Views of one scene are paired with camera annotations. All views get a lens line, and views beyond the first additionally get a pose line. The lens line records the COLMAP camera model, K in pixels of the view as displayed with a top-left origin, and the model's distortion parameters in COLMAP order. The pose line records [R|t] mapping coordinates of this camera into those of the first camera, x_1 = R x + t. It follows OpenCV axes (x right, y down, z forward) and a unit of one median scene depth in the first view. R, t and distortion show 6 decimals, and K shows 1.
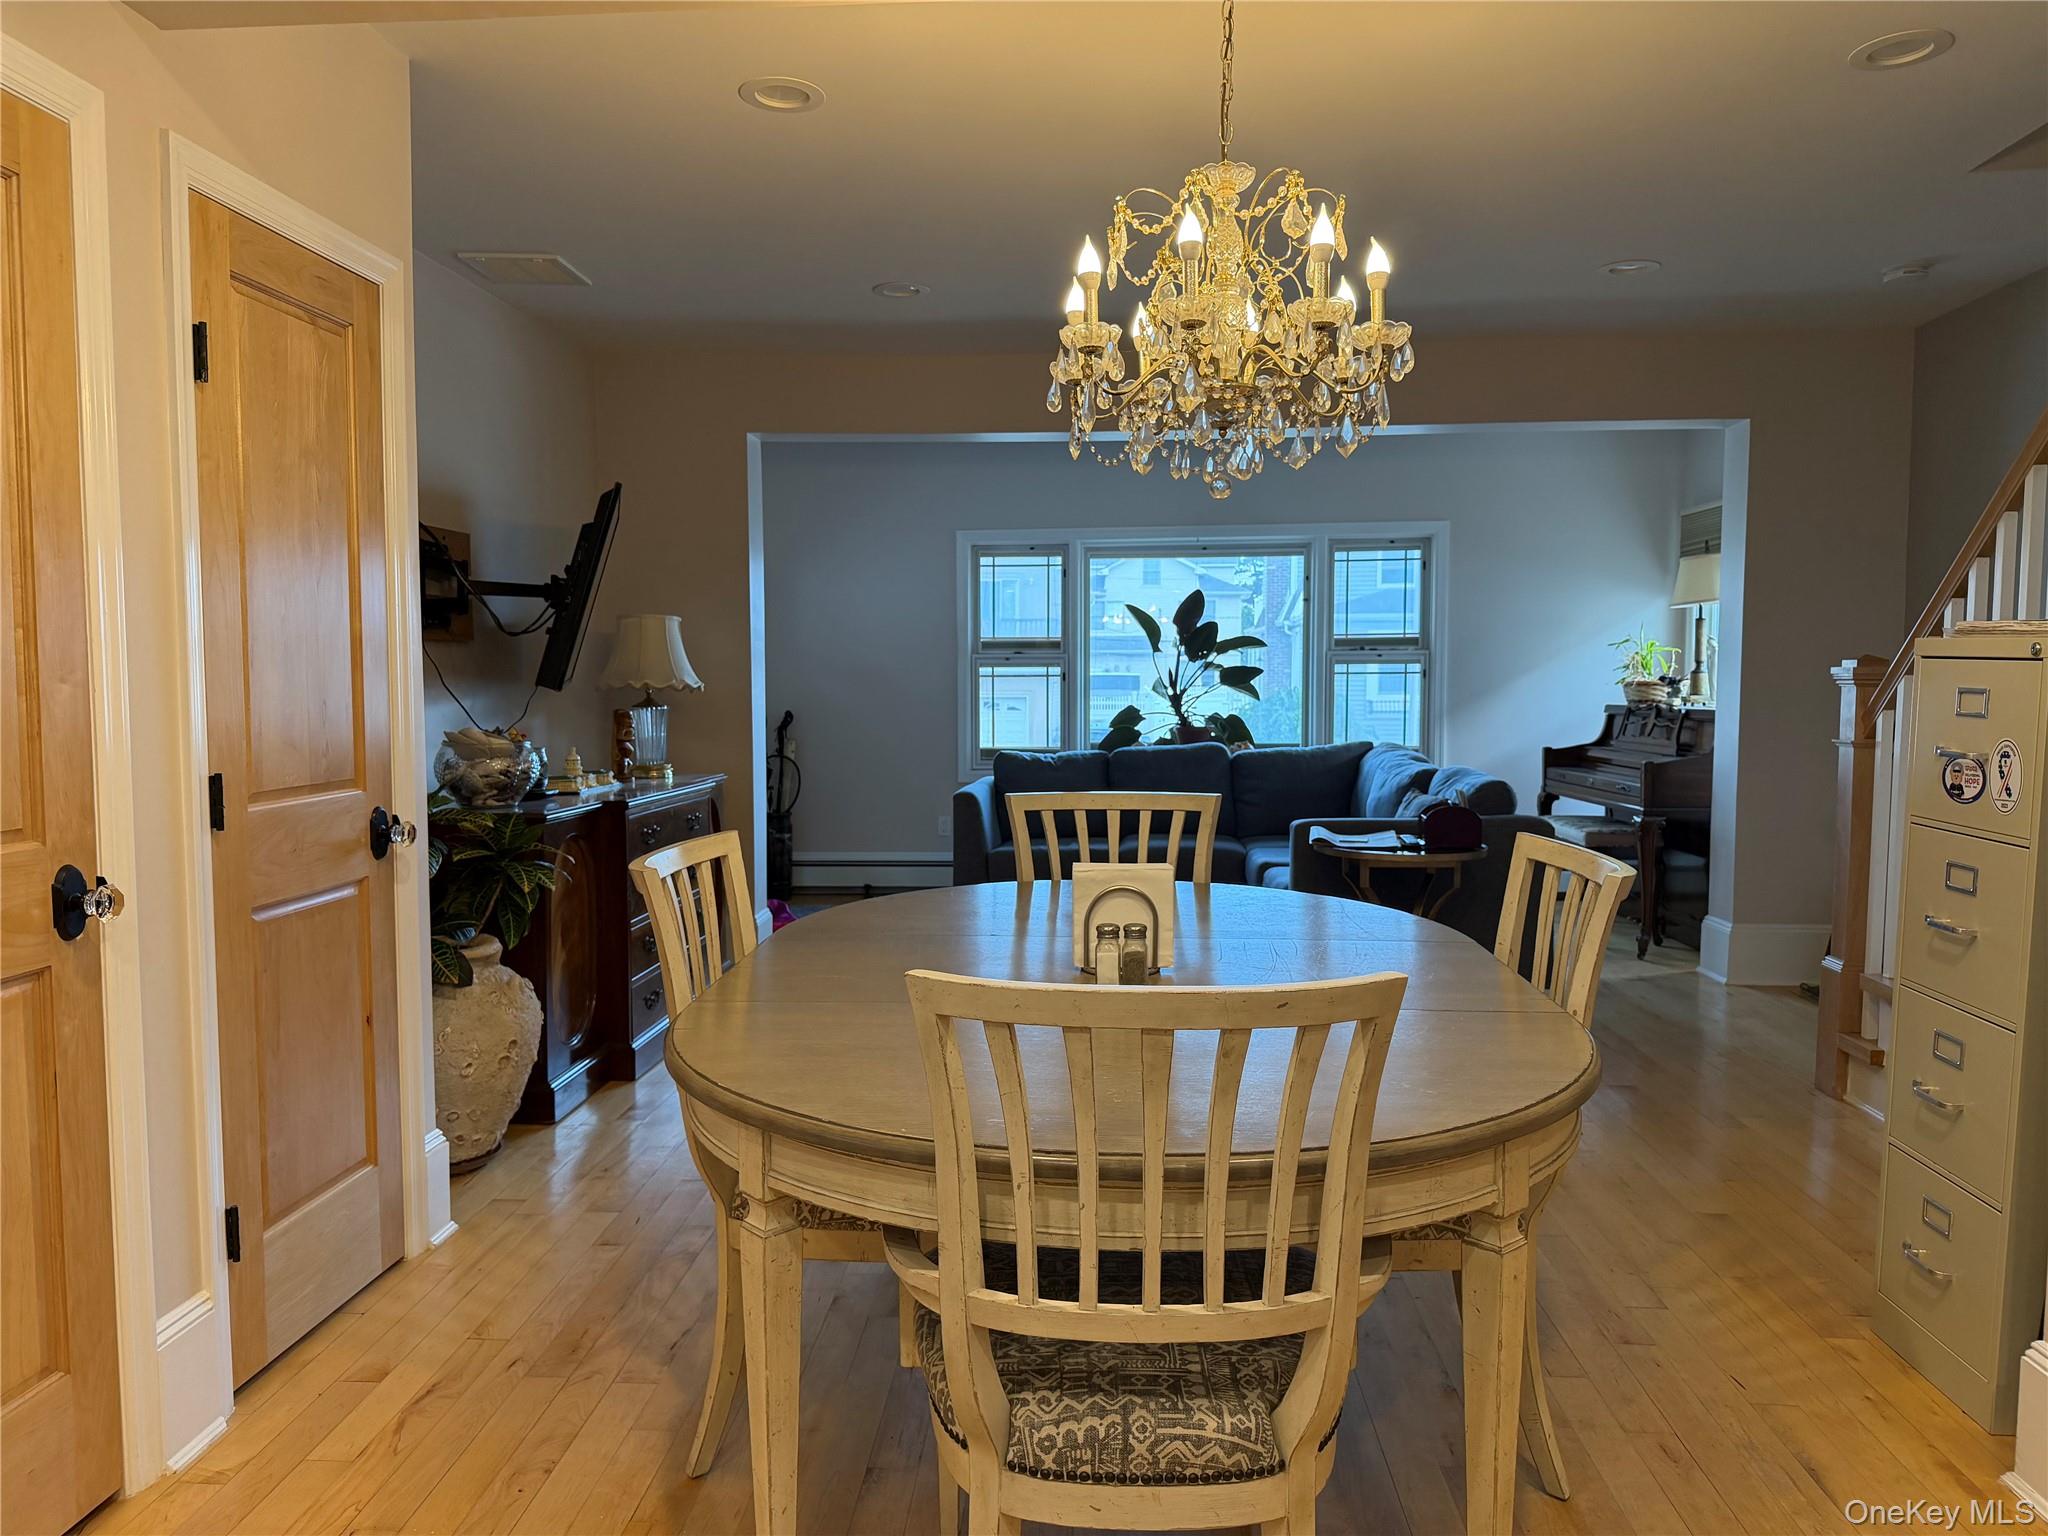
lens RADIAL K [[1499.1, 0, 1024.0], [0, 1499.1, 768.0], [0, 0, 1]] dist [0.085474, -0.001153]
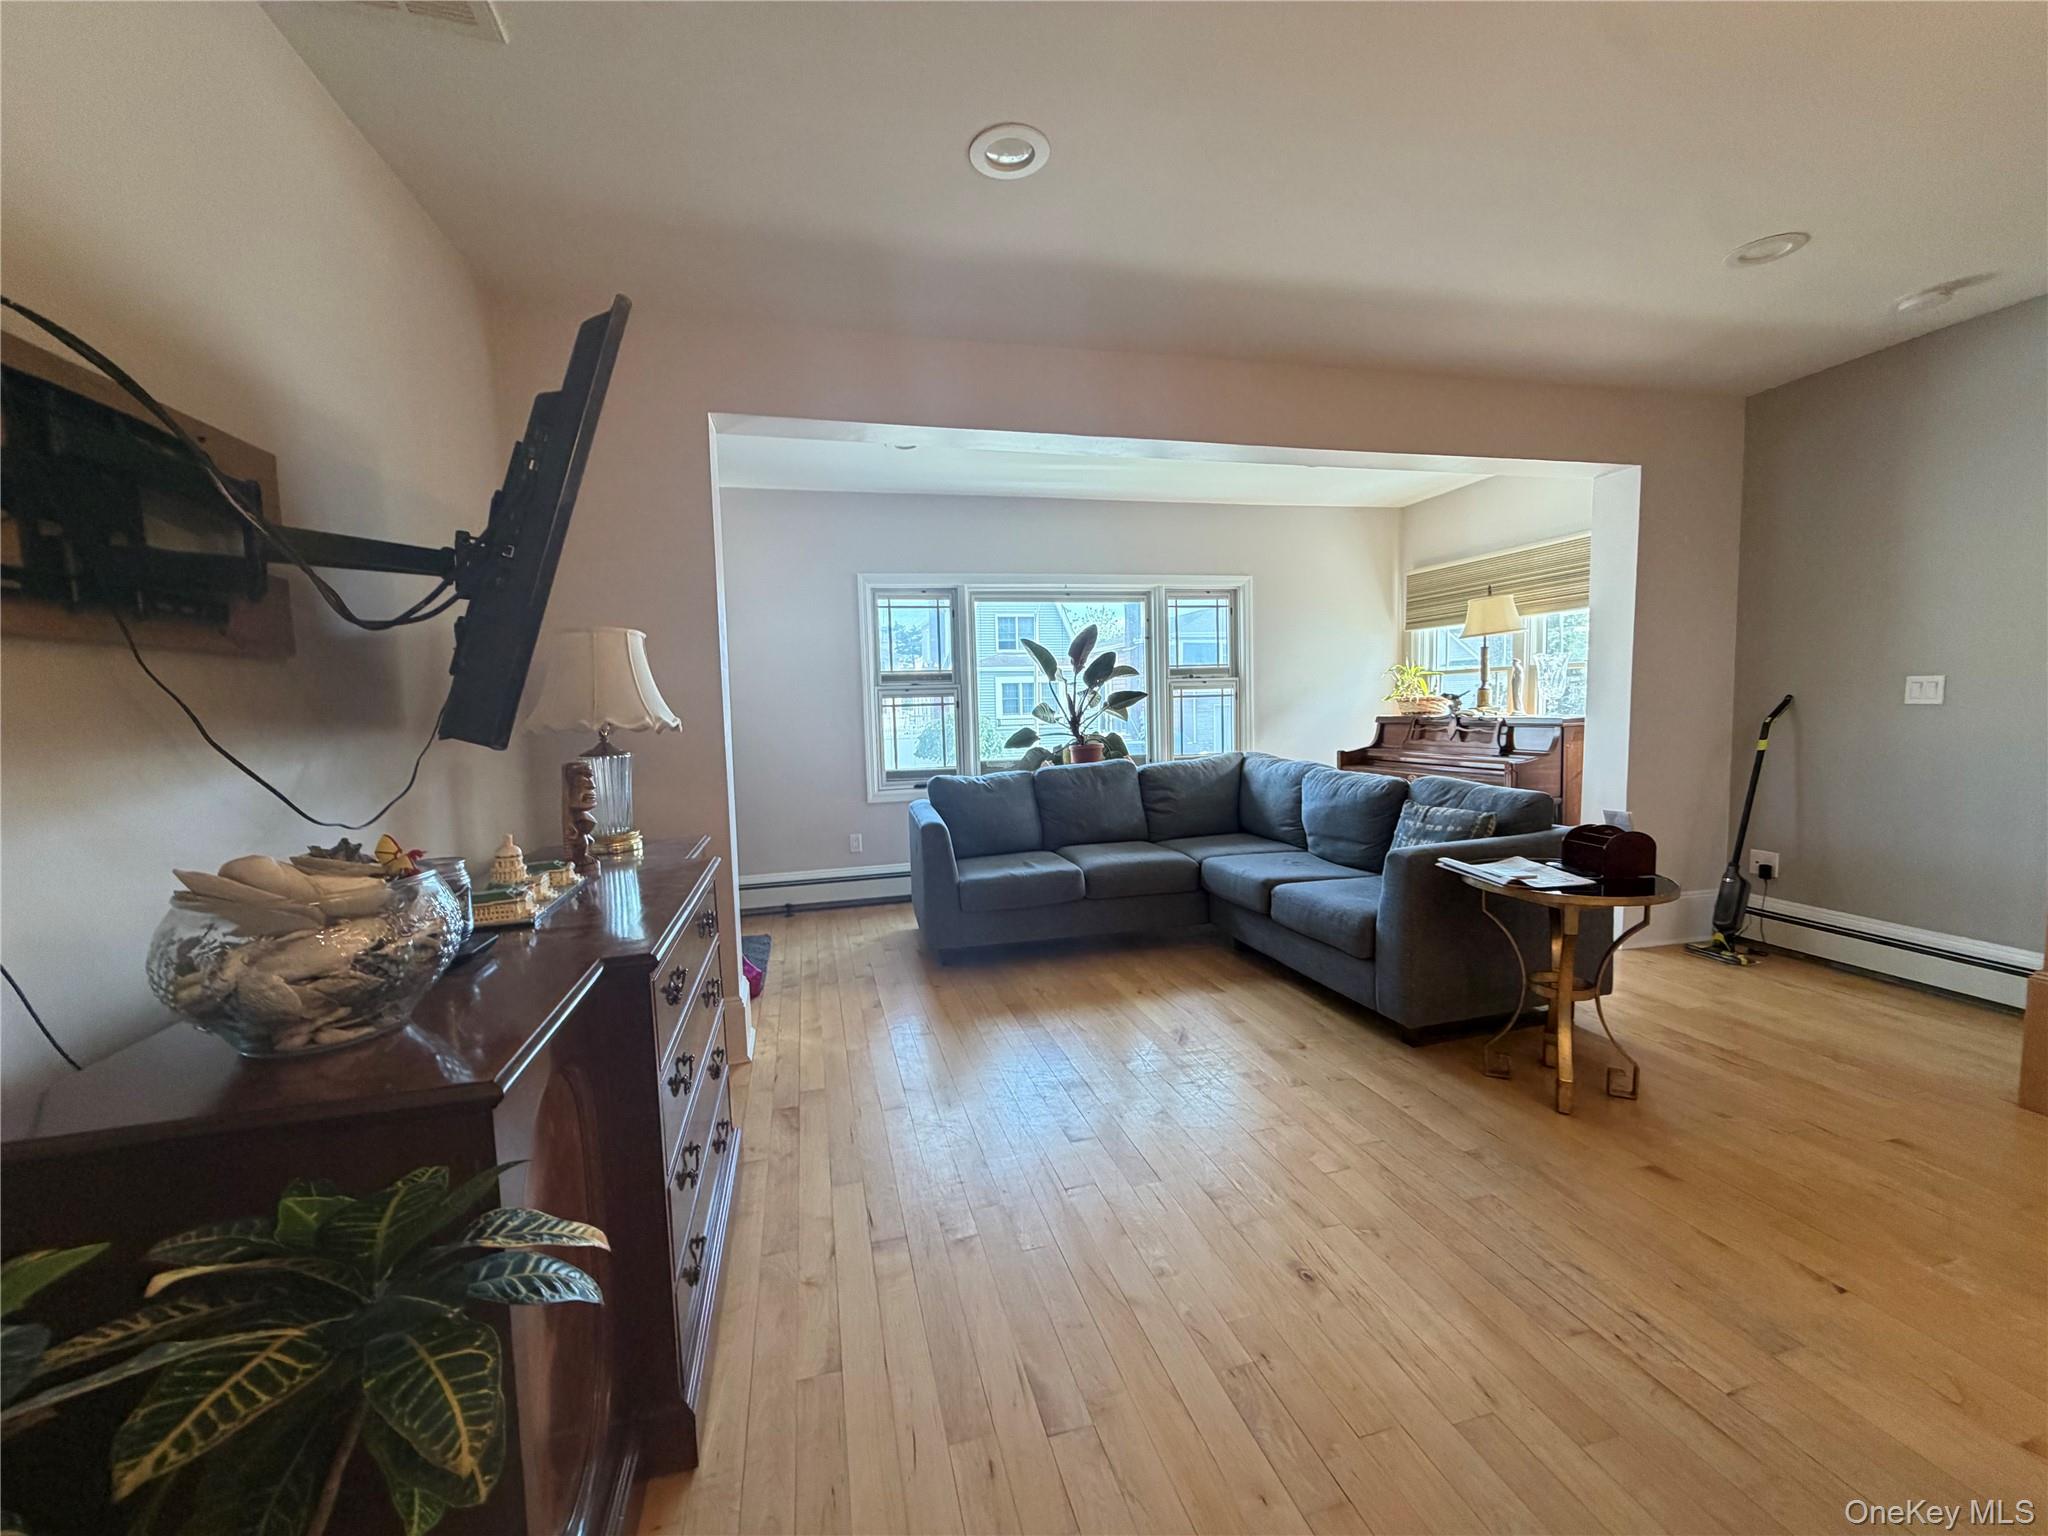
lens RADIAL K [[843.5, 0, 1024.0], [0, 843.5, 768.0], [0, 0, 1]] dist [-0.000467, -0.000052]
pose [[0.949904, -0.047732, 0.308875, -0.134034], [0.044243, 0.998853, 0.018294, -0.024155], [-0.309394, -0.003712, 0.950927, 0.402341]]
